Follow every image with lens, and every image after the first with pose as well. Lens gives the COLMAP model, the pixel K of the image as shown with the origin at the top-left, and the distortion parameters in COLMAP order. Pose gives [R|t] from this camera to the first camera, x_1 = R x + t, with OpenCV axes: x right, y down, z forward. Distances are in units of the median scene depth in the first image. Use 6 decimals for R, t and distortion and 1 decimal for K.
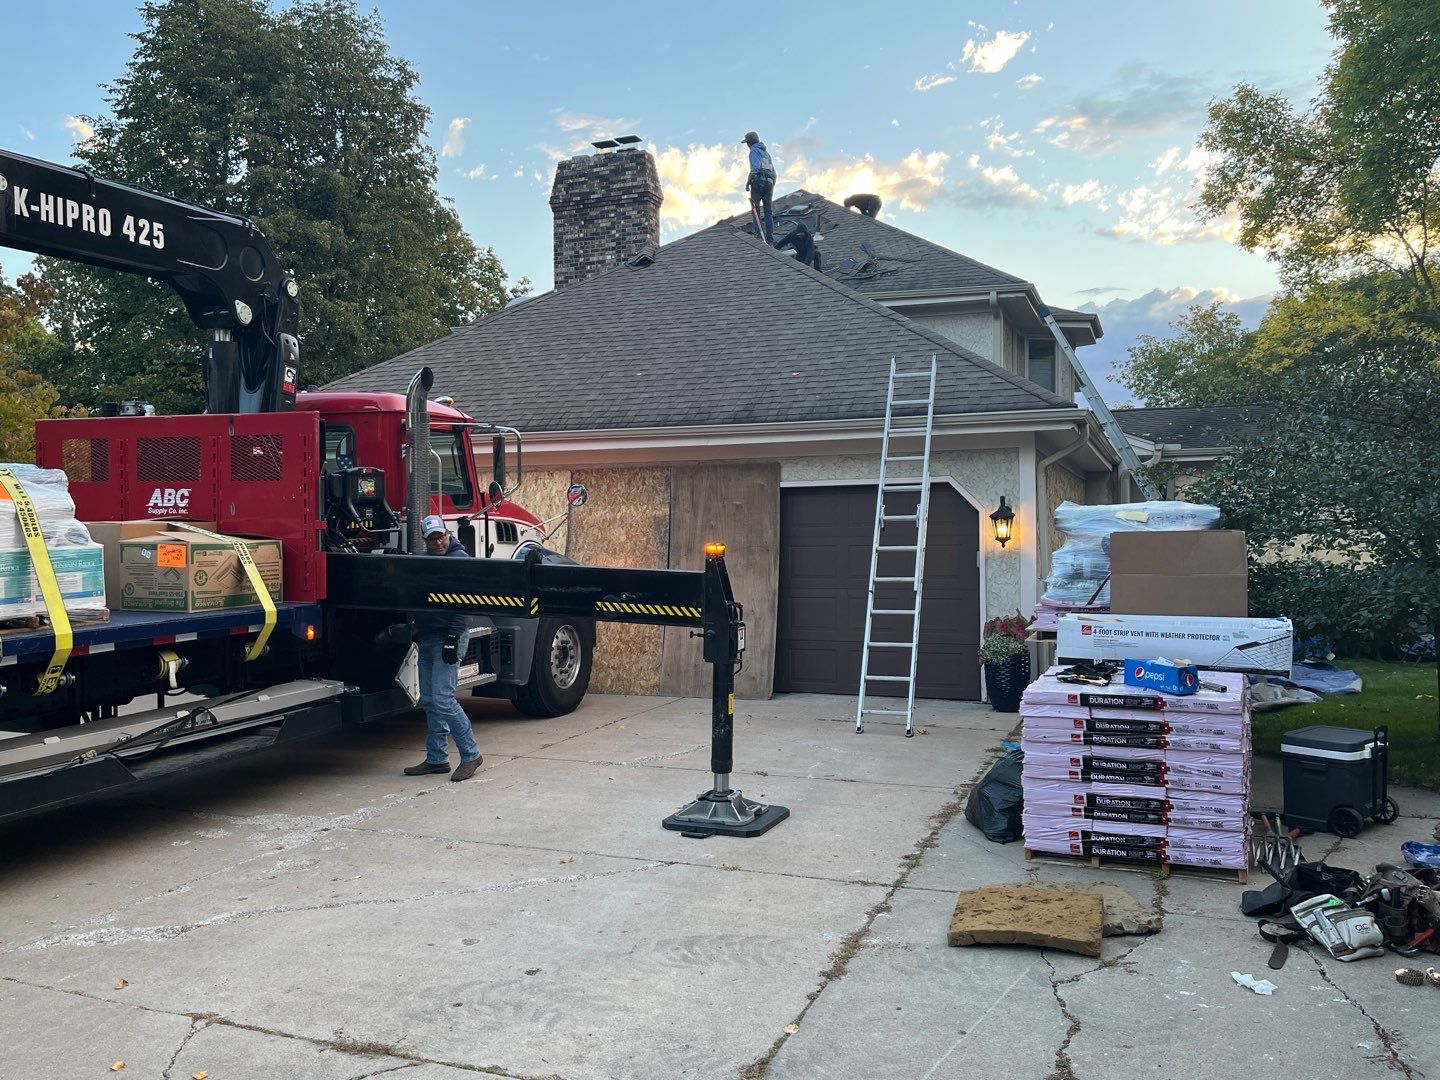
lens RADIAL K [[1187.1, 0, 720.0], [0, 1187.1, 540.0], [0, 0, 1]] dist [0.021854, 0.001153]
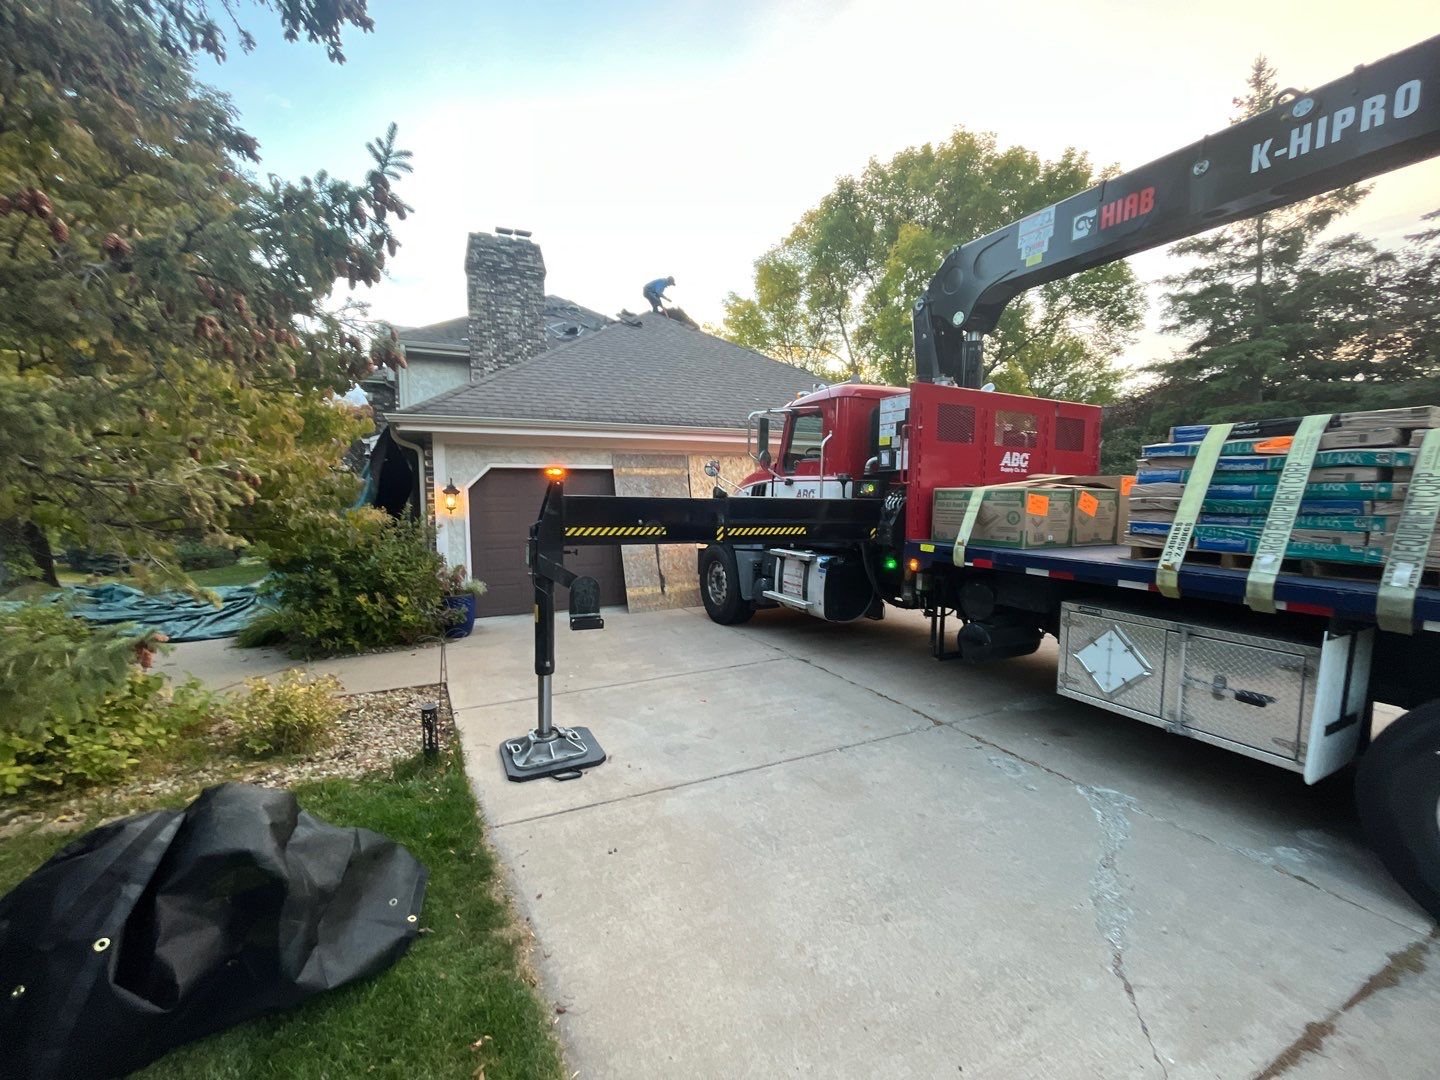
lens RADIAL K [[586.1, 0, 720.0], [0, 586.1, 540.0], [0, 0, 1]] dist [-0.008381, -0.000236]
pose [[0.682620, -0.047230, 0.729246, -0.455815], [0.010415, 0.998437, 0.054914, 0.005363], [-0.730699, -0.029890, 0.682045, 0.317574]]
